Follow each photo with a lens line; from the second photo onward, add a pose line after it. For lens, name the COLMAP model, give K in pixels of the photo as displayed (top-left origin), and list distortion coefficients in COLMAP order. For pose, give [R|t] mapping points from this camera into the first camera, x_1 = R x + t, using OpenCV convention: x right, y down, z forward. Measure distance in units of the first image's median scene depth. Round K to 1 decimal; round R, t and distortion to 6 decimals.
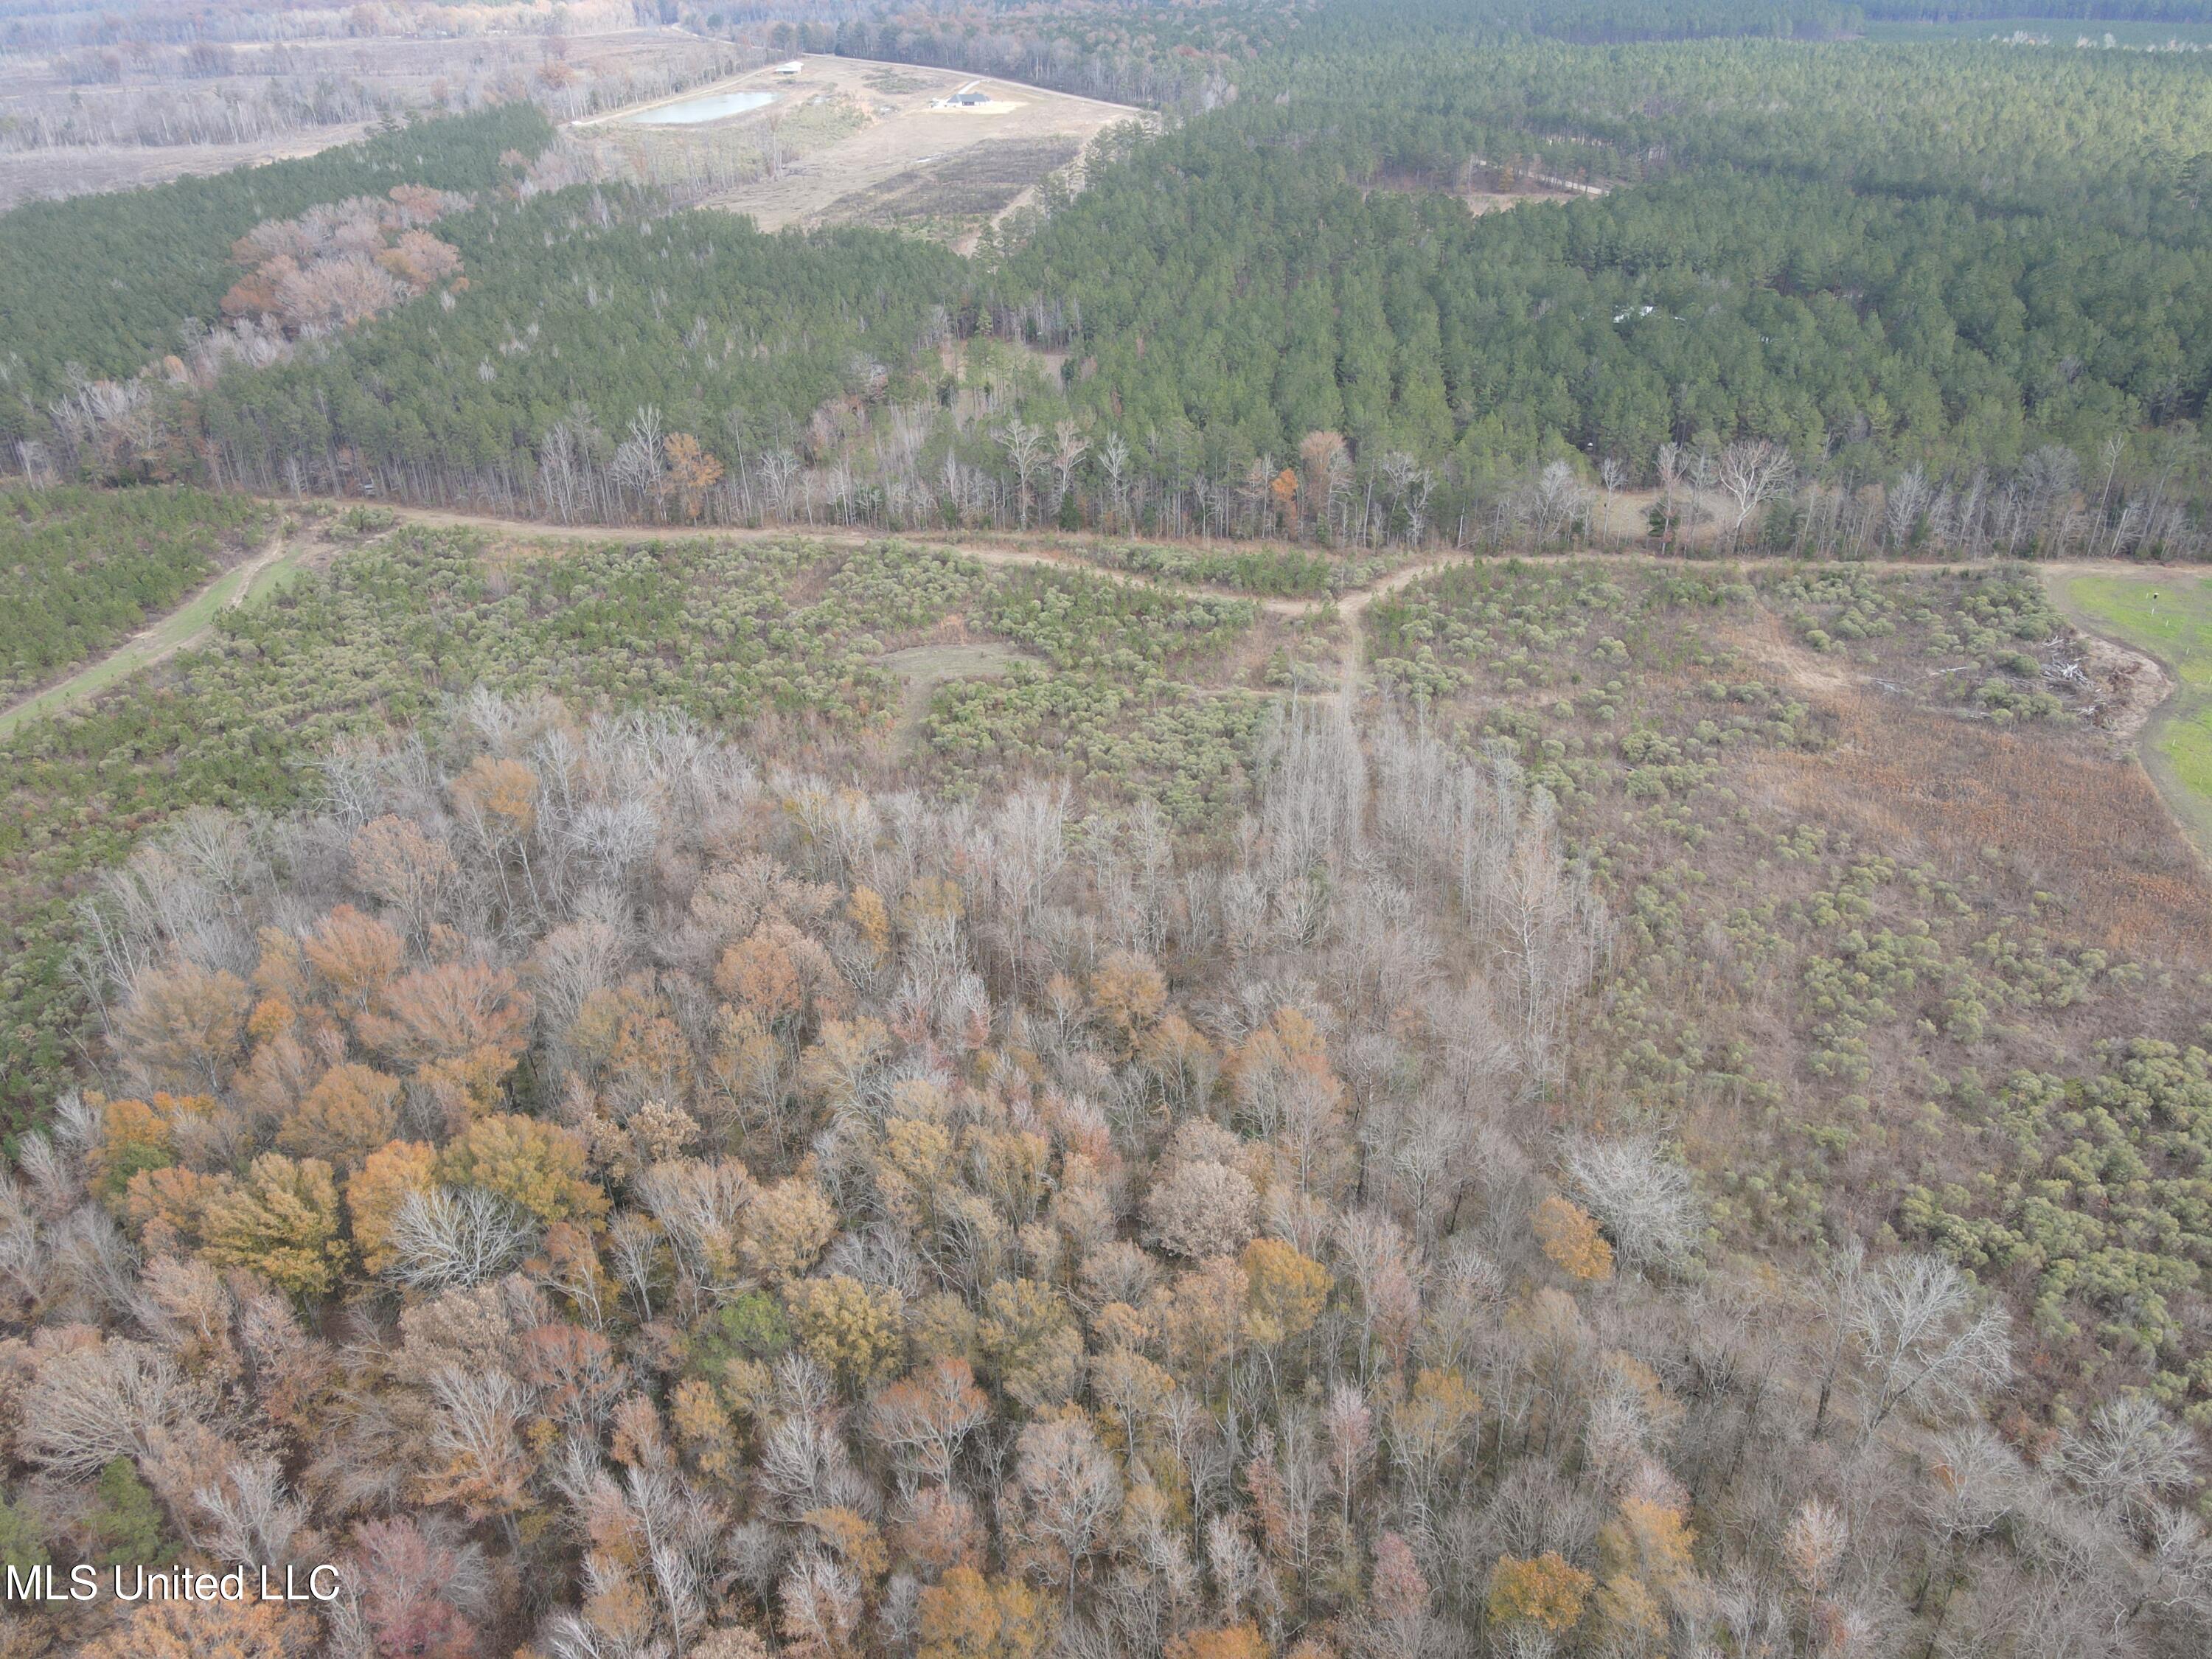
lens RADIAL K [[1610.3, 0, 1102.0], [0, 1610.3, 832.3], [0, 0, 1]] dist [0.031210, -0.012536]
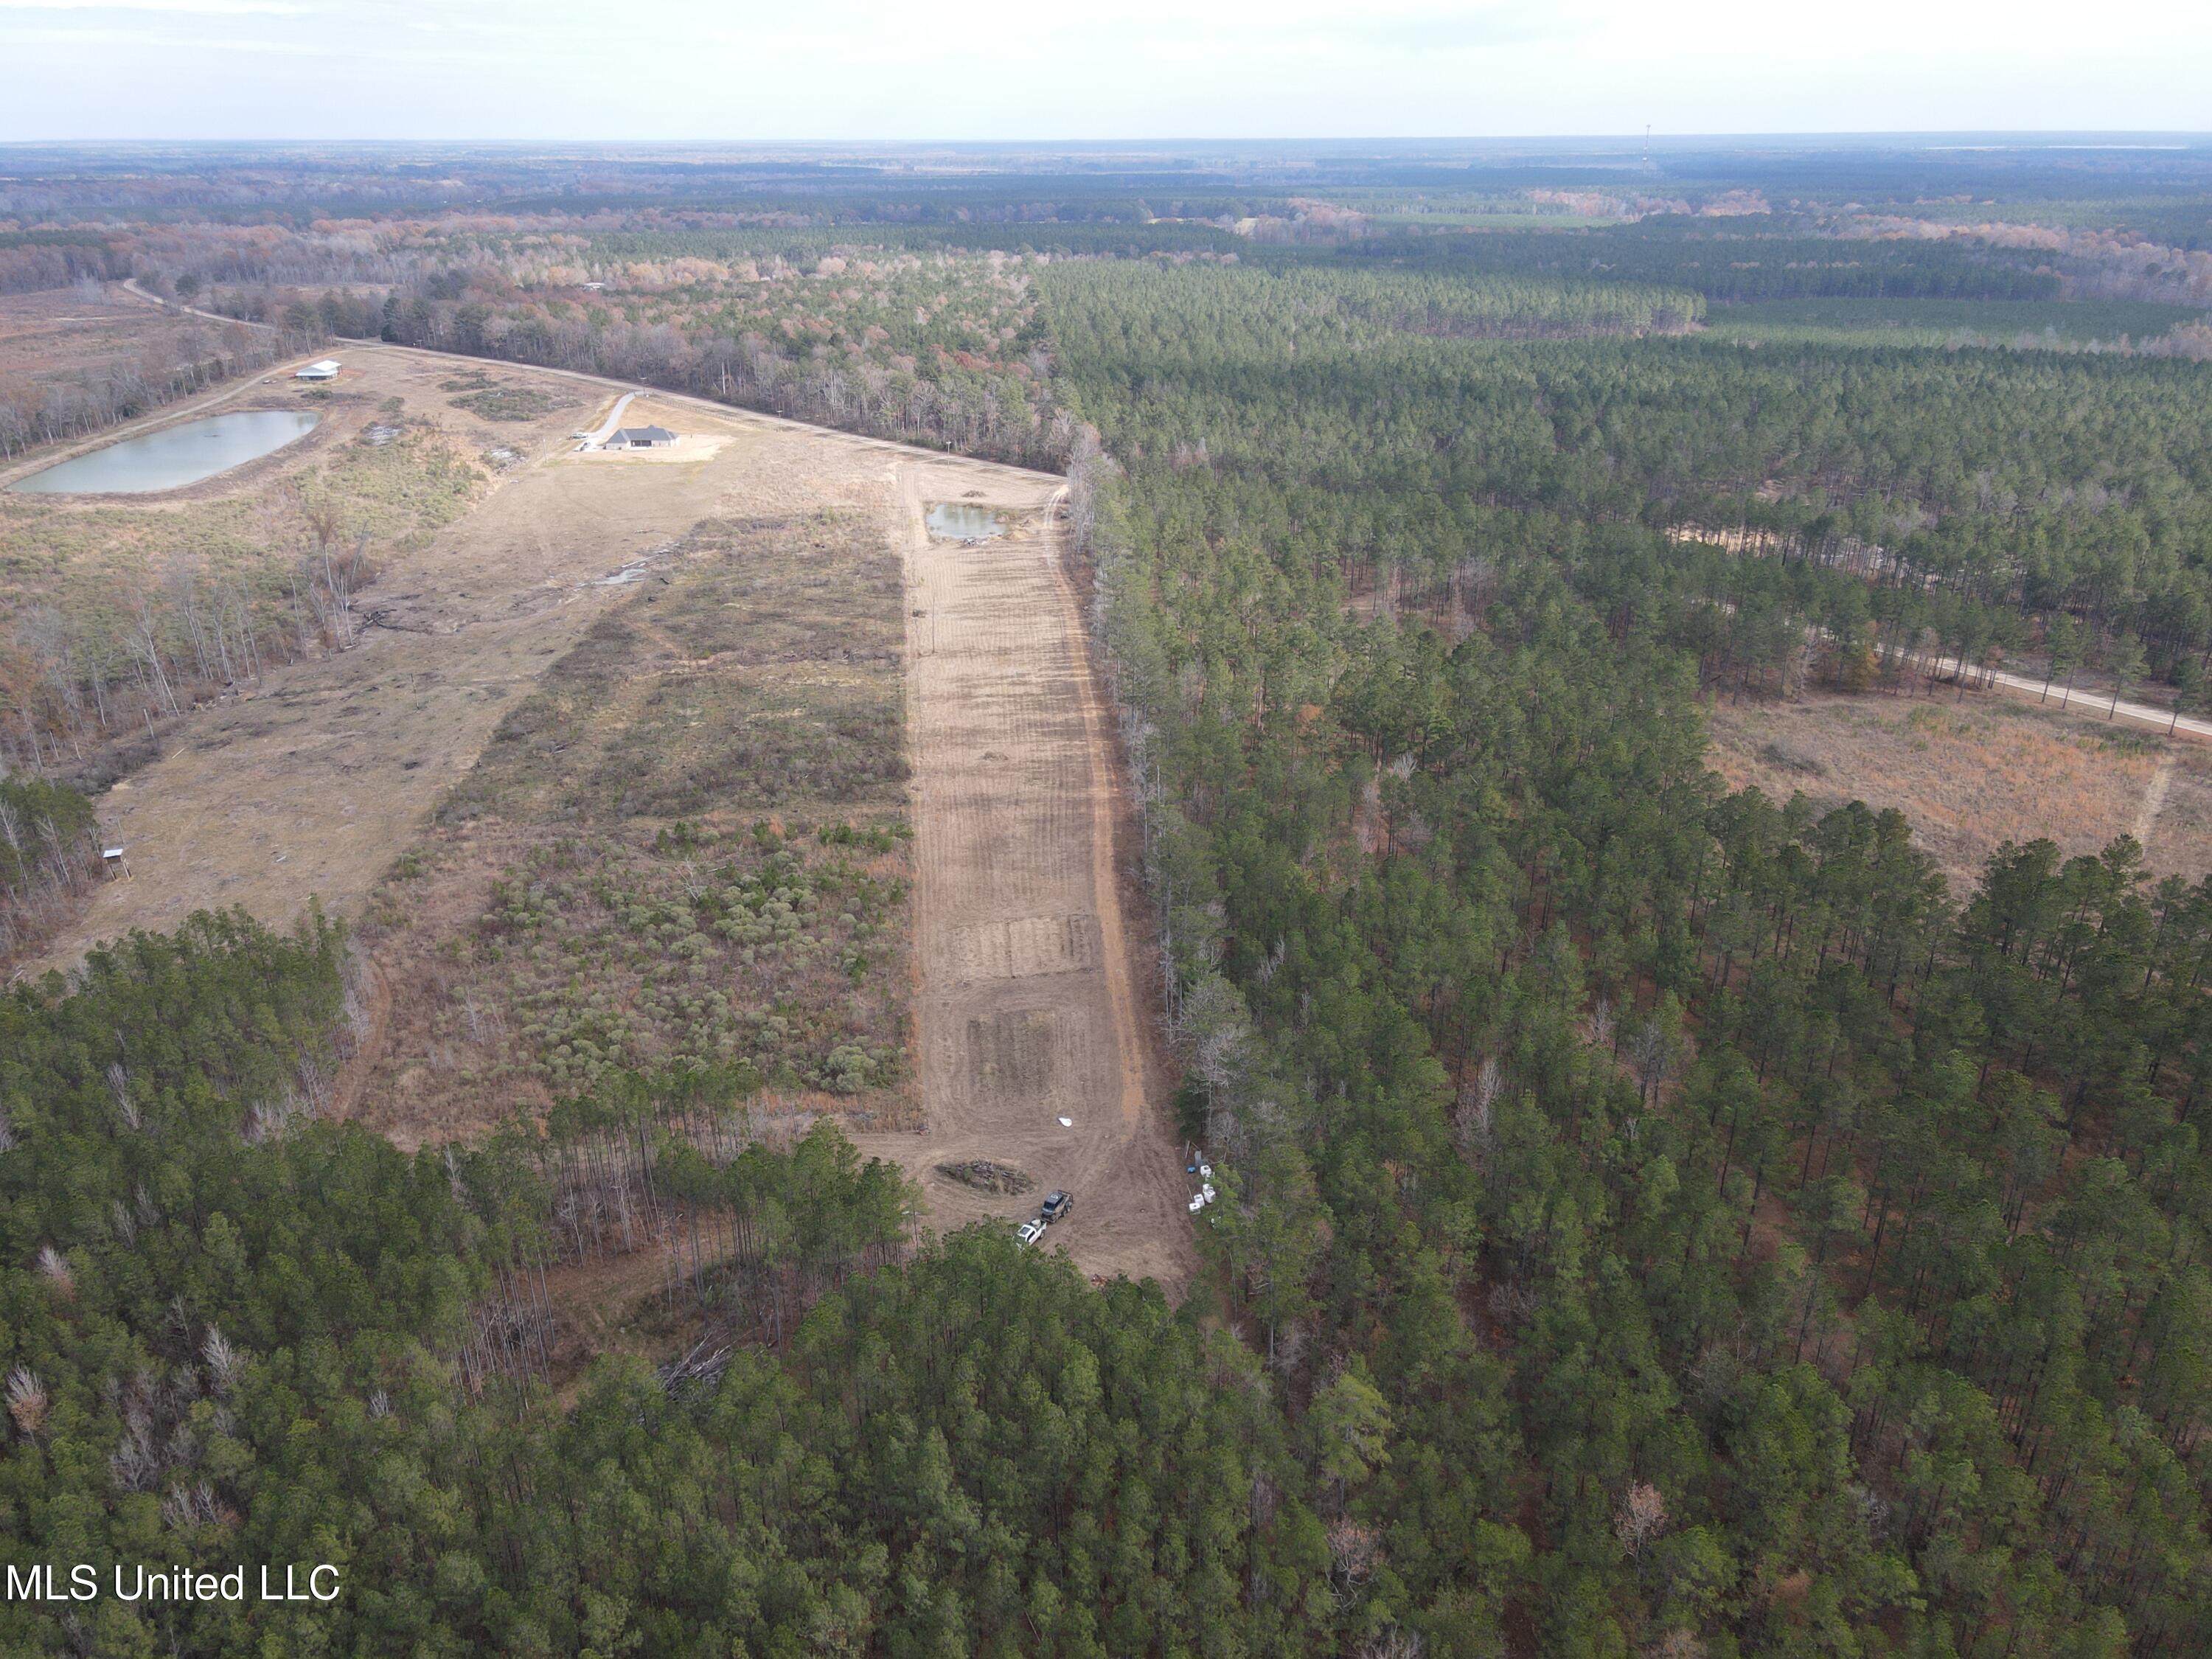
lens RADIAL K [[1610.3, 0, 1102.3], [0, 1610.3, 833.4], [0, 0, 1]] dist [0.031210, -0.012536]
pose [[0.962162, -0.085754, 0.258633, -0.077428], [0.115461, 0.988069, -0.101926, -0.192406], [-0.246806, 0.127932, 0.960583, 0.329397]]
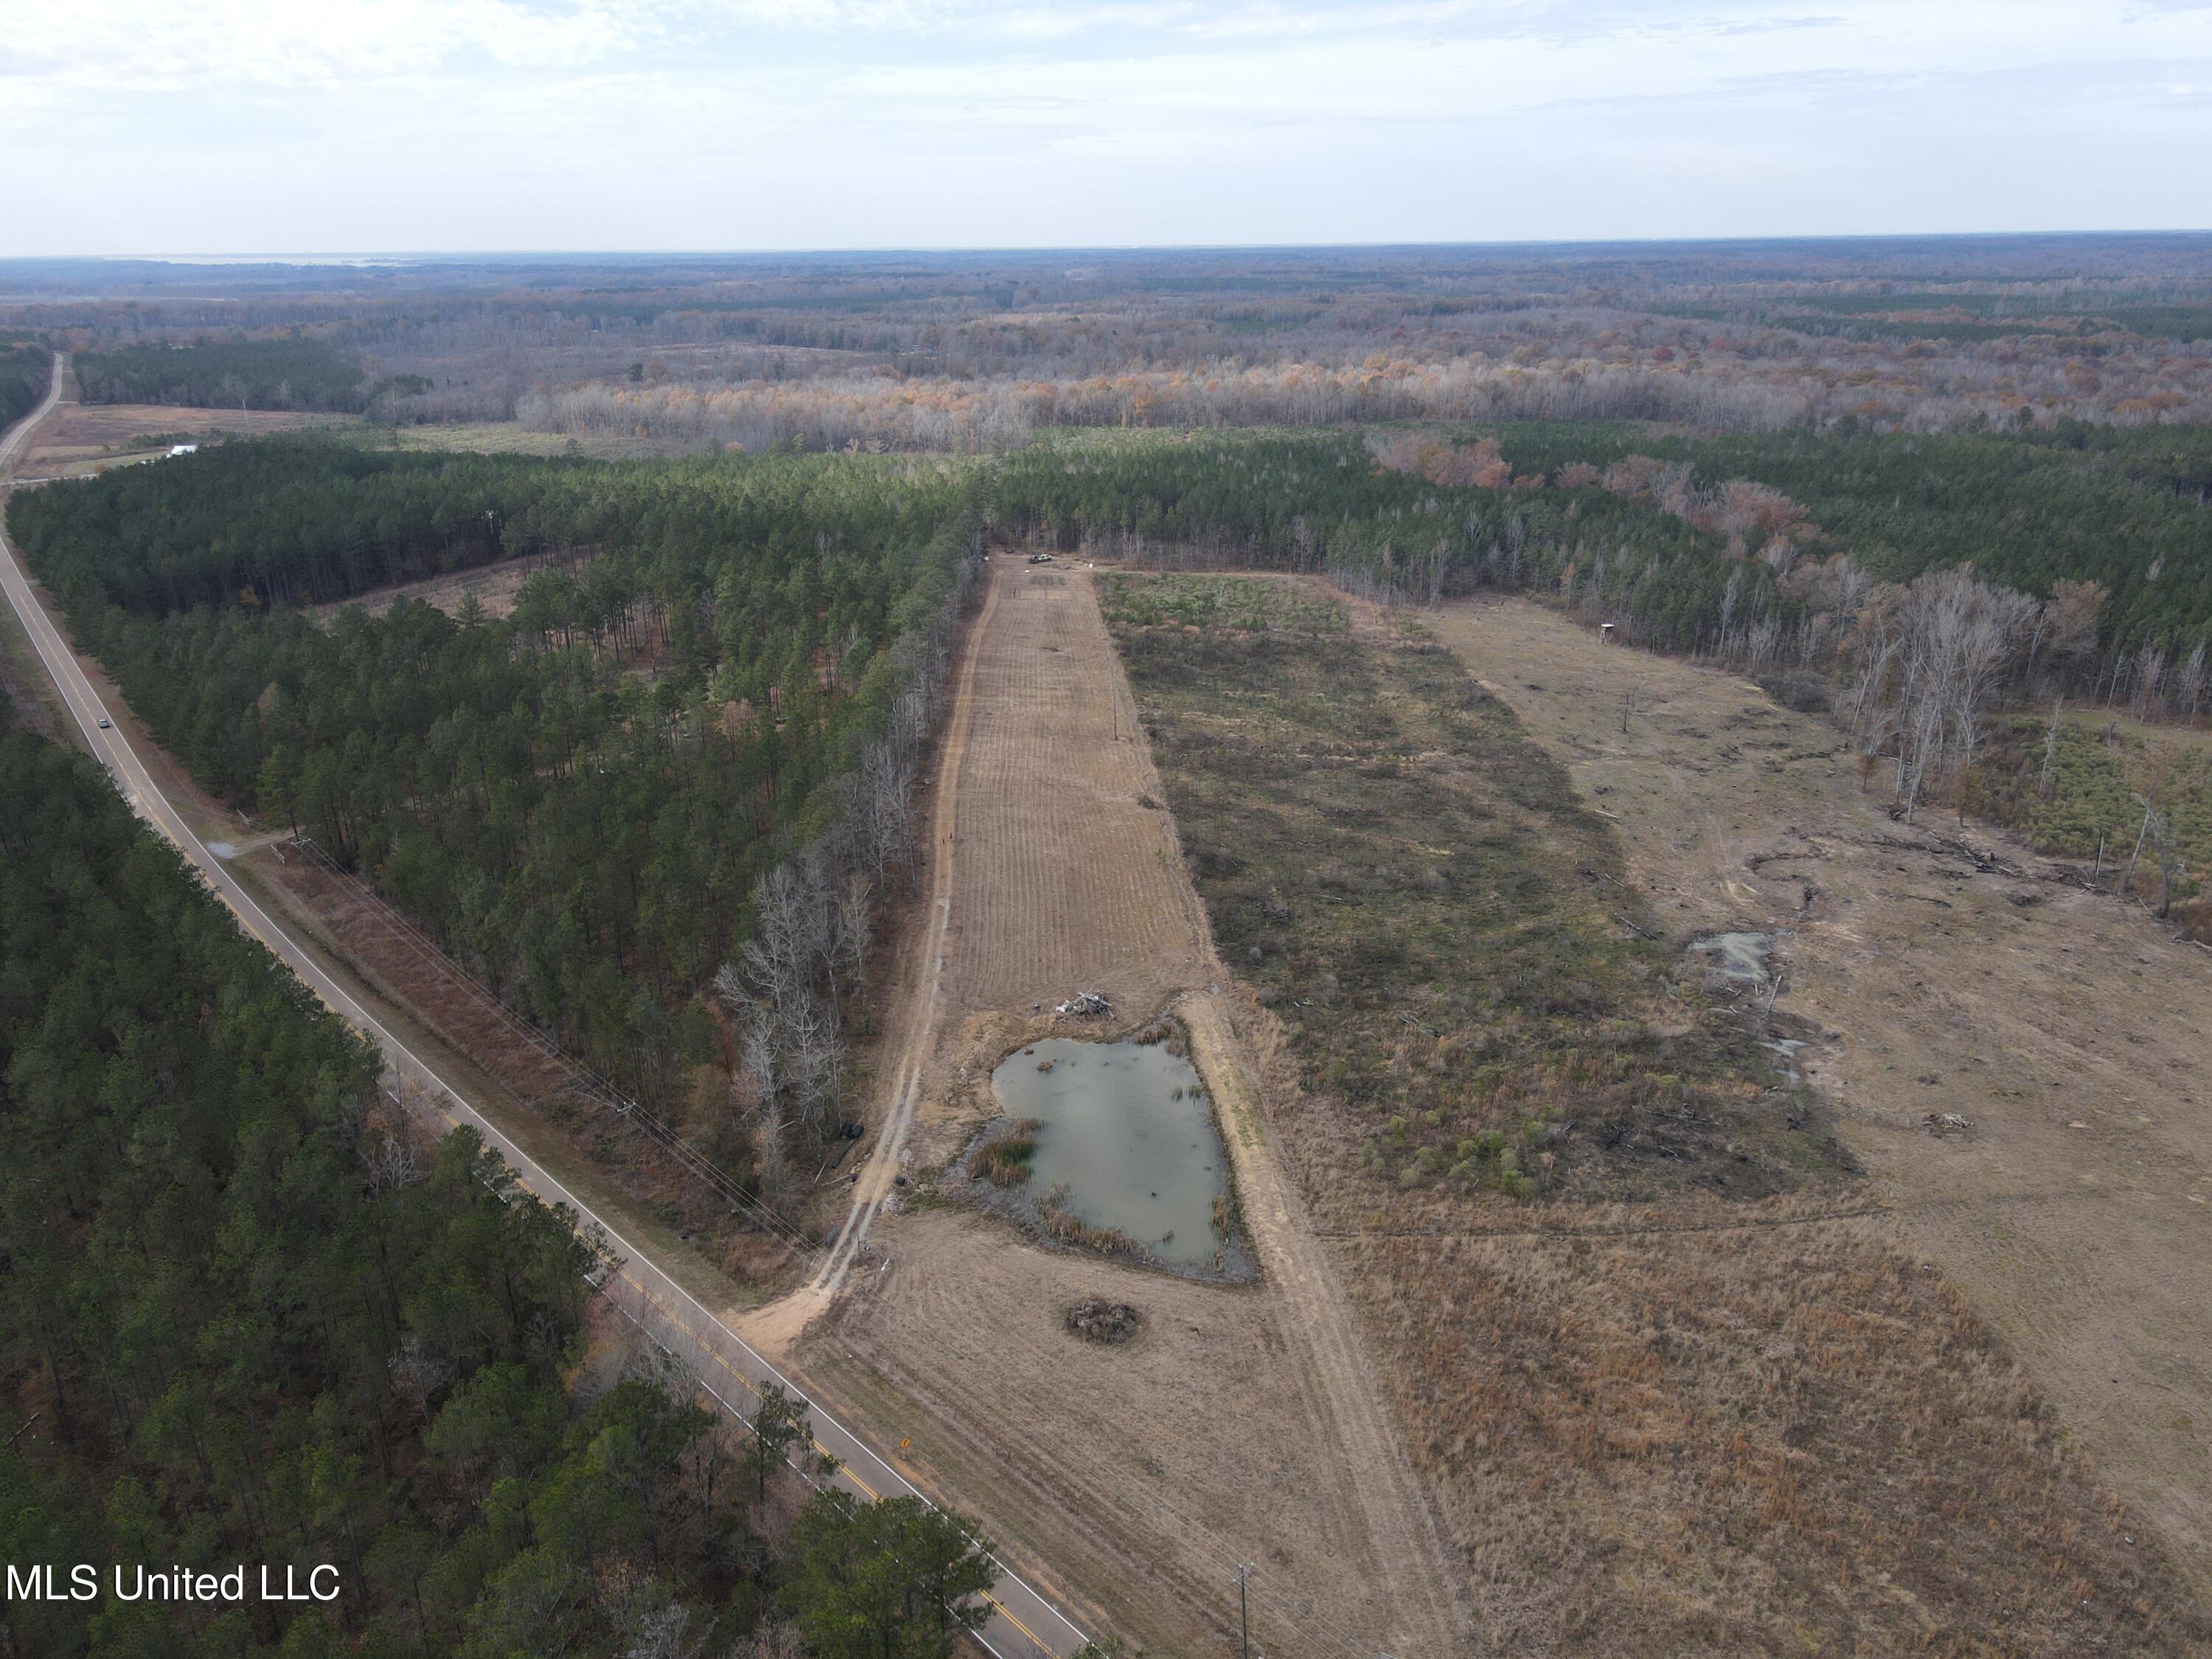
lens RADIAL K [[1610.3, 0, 1103.8], [0, 1610.3, 828.8], [0, 0, 1]] dist [0.031210, -0.012536]
pose [[-0.970834, 0.123478, -0.205508, 0.050194], [-0.078907, 0.644855, 0.760220, -0.498317], [0.226394, 0.754264, -0.616305, 0.875636]]
